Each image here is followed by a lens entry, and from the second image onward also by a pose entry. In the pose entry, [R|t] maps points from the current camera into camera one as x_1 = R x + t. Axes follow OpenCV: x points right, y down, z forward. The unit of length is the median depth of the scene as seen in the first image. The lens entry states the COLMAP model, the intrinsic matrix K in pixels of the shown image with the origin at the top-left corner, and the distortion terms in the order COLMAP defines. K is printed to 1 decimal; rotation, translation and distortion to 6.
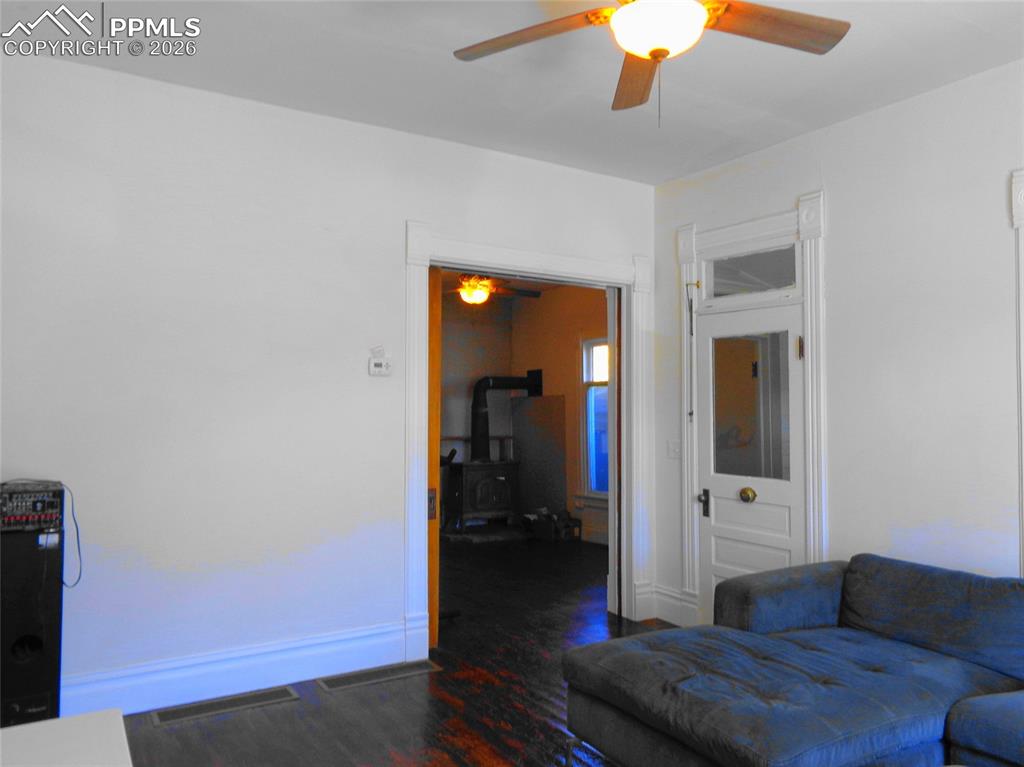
lens RADIAL K [[757.7, 0, 513.1], [0, 757.7, 382.9], [0, 0, 1]] dist [-0.011083, 0.004185]
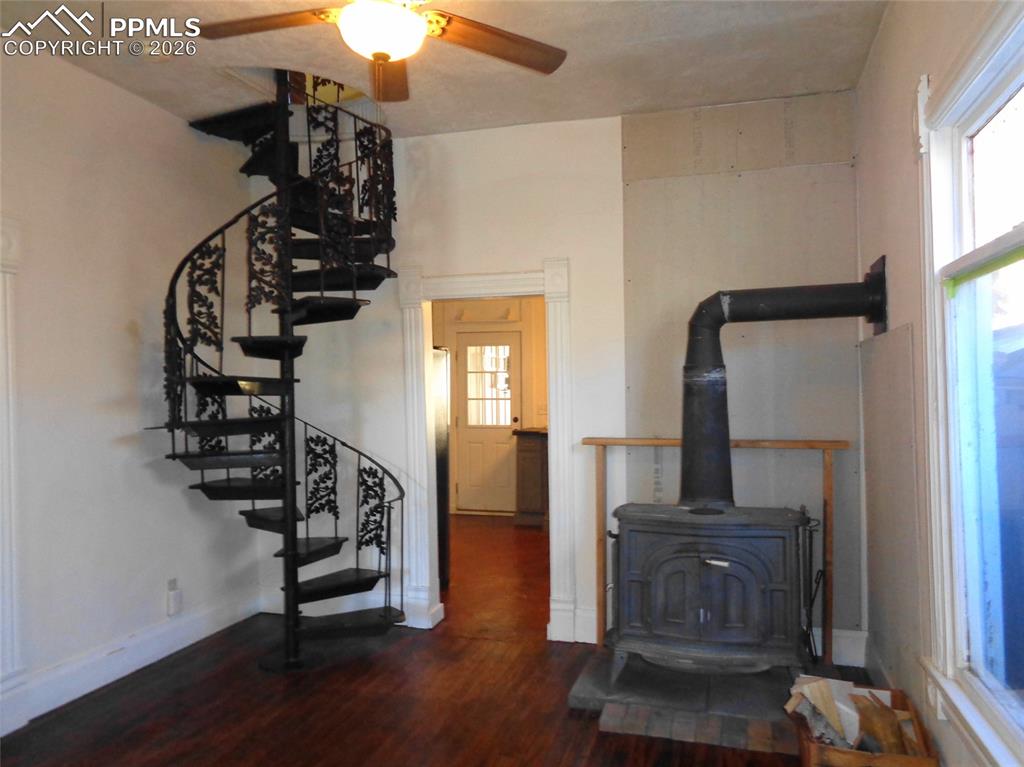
lens RADIAL K [[757.8, 0, 510.3], [0, 757.8, 382.4], [0, 0, 1]] dist [-0.012377, -0.000972]
pose [[0.665296, -0.014161, -0.746446, 0.183479], [0.051257, 0.998327, 0.026745, 0.022822], [0.744818, -0.056054, 0.664909, 0.659087]]
